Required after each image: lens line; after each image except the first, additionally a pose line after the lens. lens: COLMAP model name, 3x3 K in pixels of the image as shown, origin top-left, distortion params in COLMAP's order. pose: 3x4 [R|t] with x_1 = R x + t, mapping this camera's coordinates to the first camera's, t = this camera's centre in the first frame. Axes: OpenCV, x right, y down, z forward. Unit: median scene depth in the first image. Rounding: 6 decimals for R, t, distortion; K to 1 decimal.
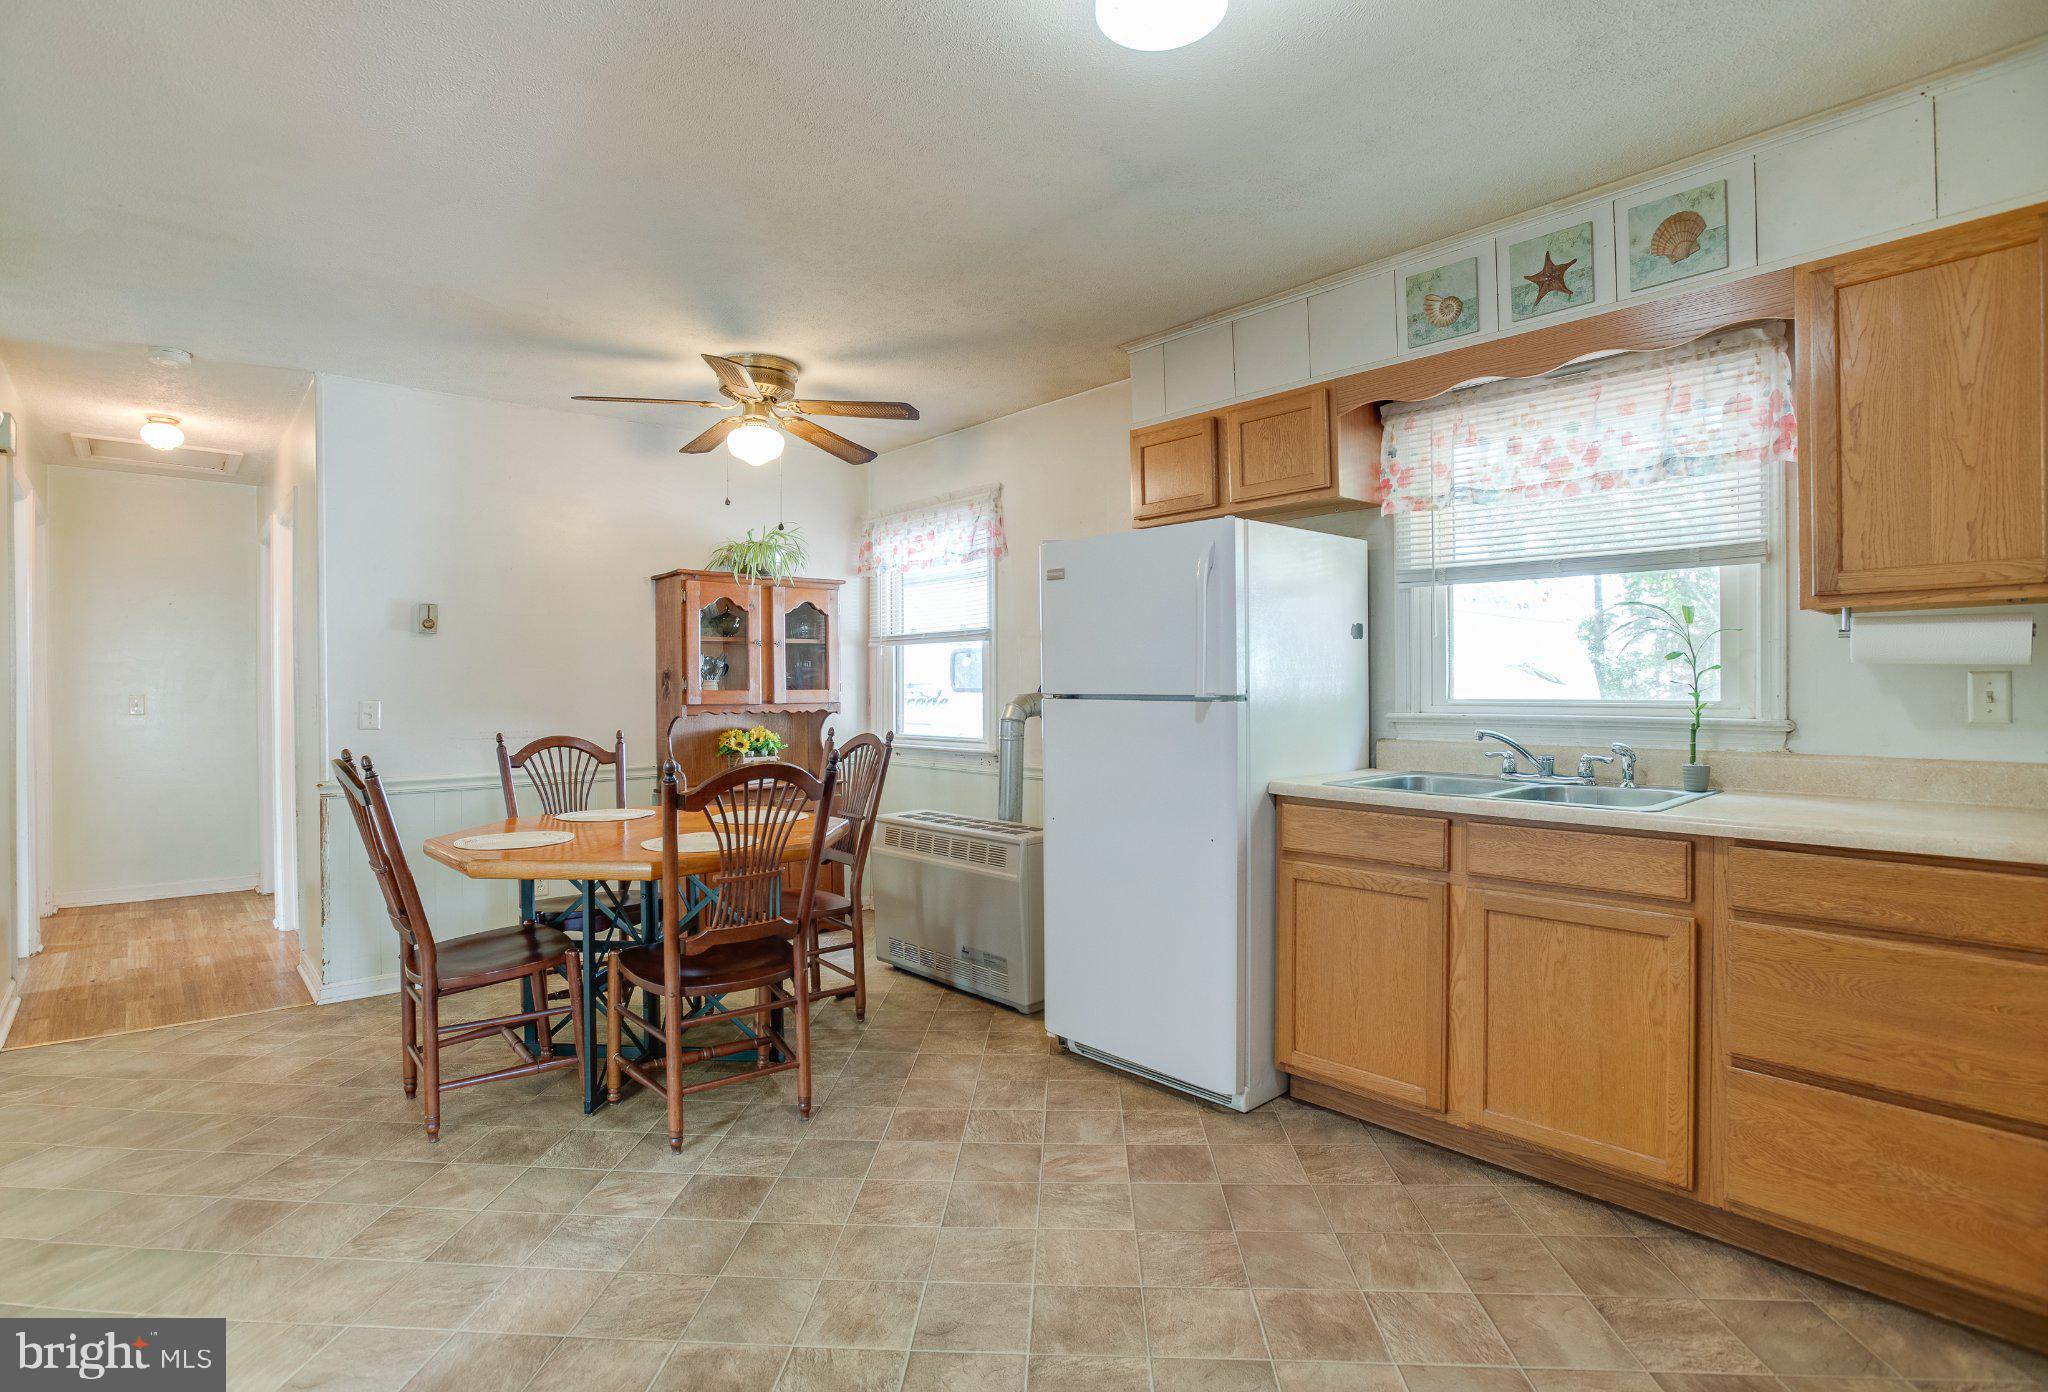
lens RADIAL K [[1008.2, 0, 992.5], [0, 1008.2, 687.7], [0, 0, 1]] dist [-0.073052, 0.036660]
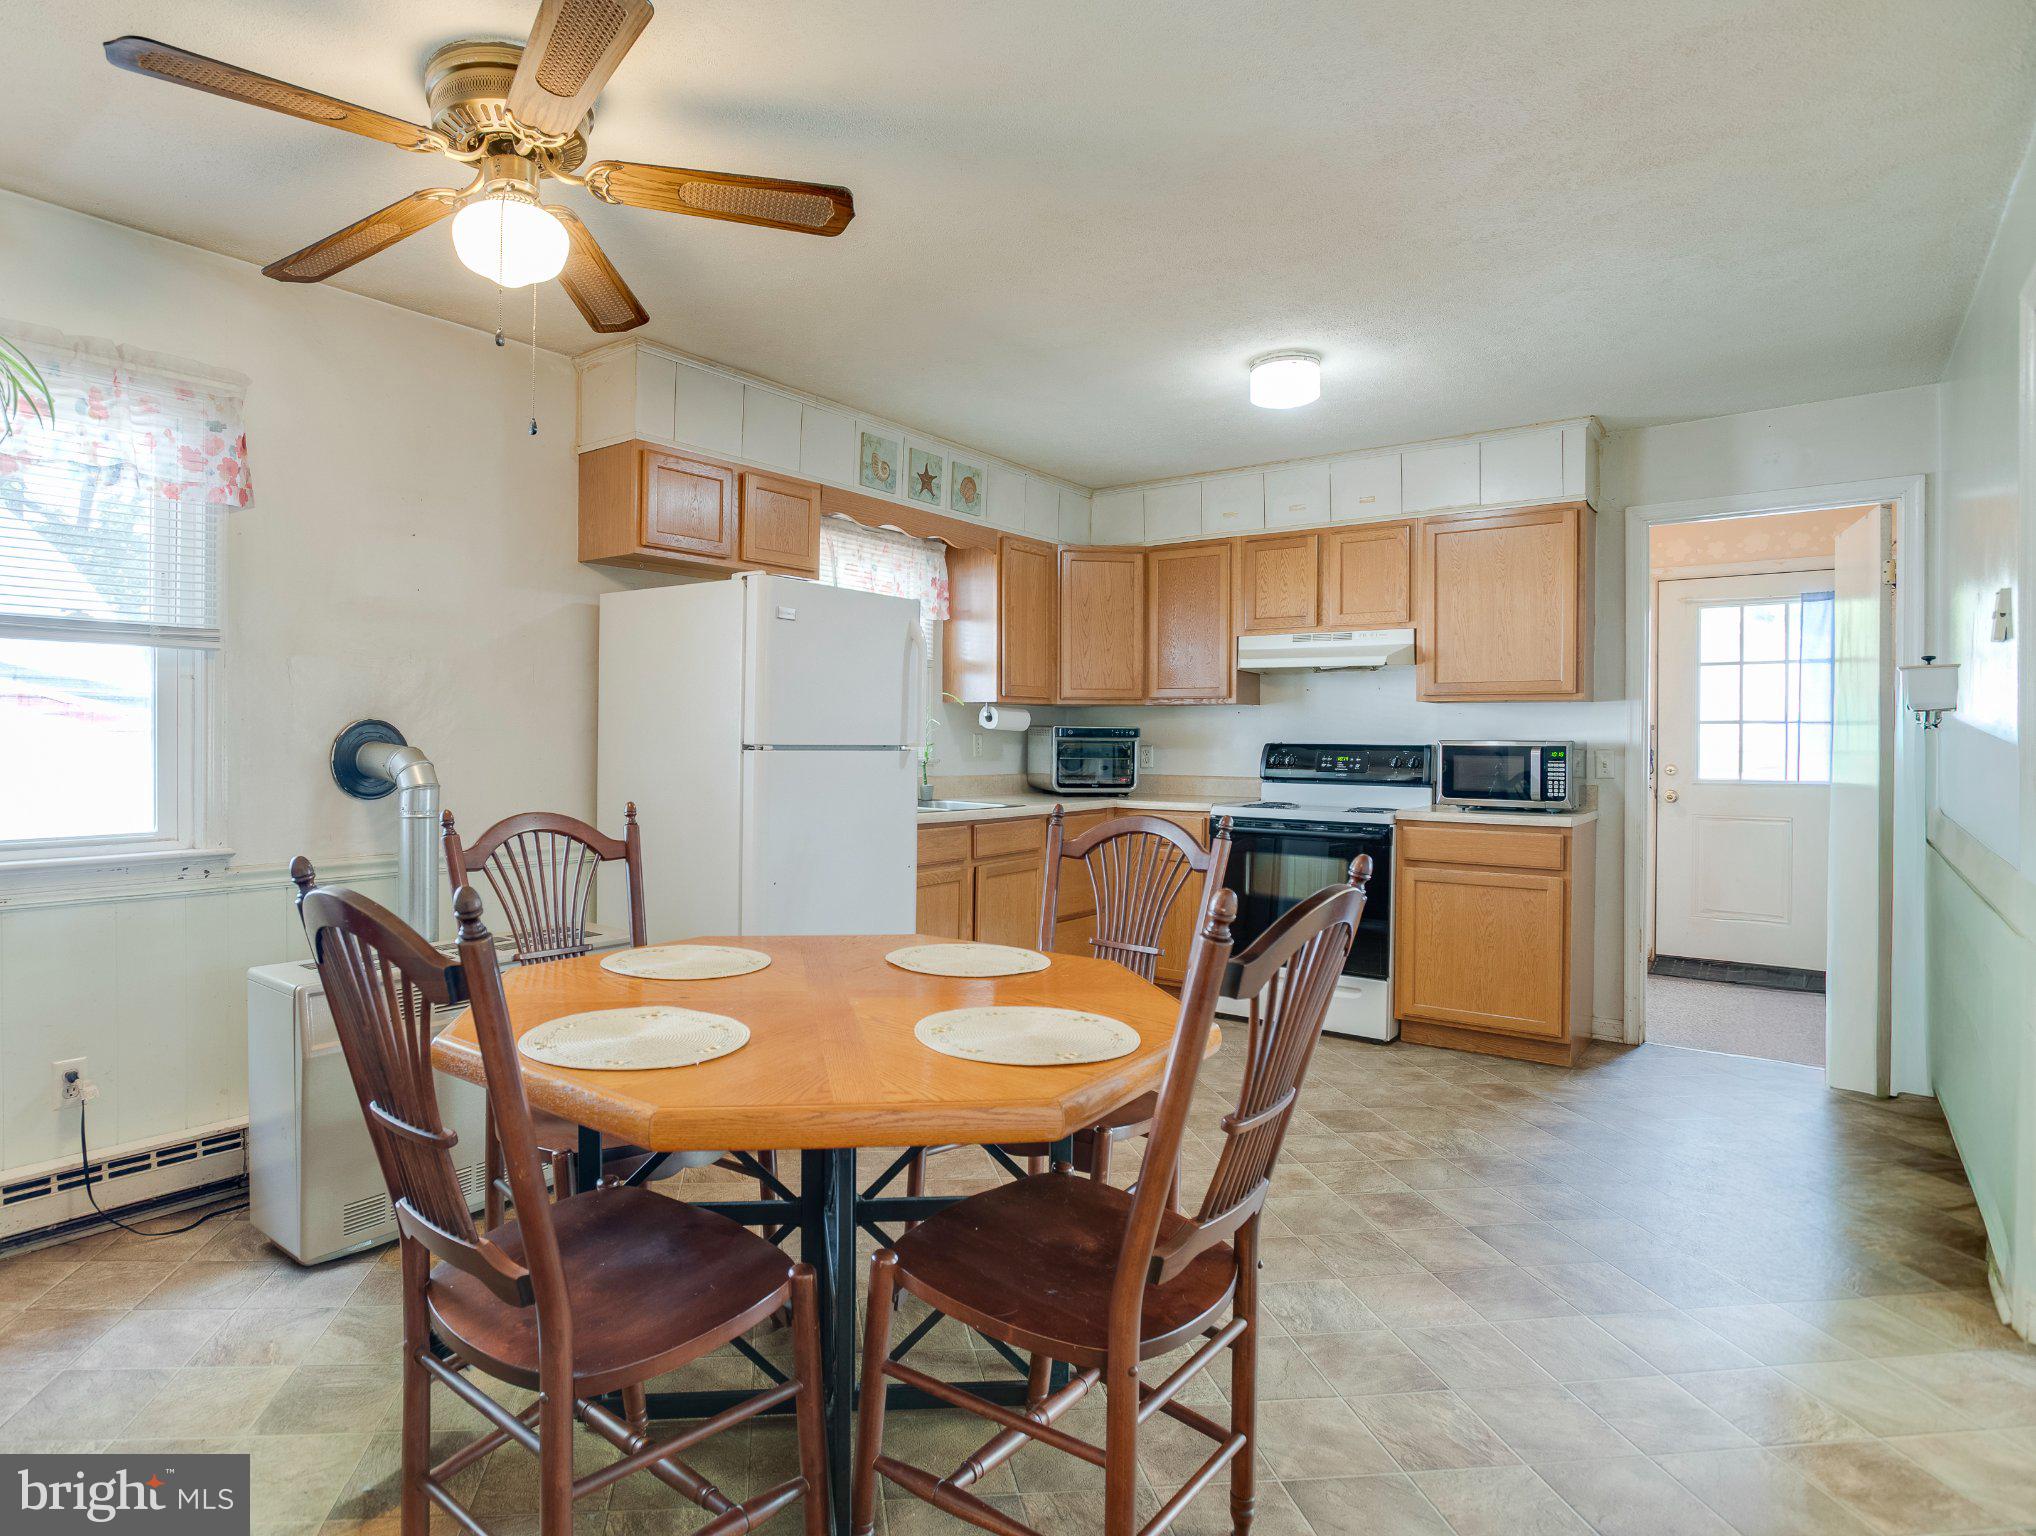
lens RADIAL K [[1149.2, 0, 856.7], [0, 1149.2, 739.9], [0, 0, 1]] dist [-0.072770, 0.038014]
pose [[-0.148422, 0.003240, 0.988919, -0.936350], [-0.002885, 0.999989, -0.003709, 0.005097], [-0.988920, -0.003403, -0.148411, 1.048534]]
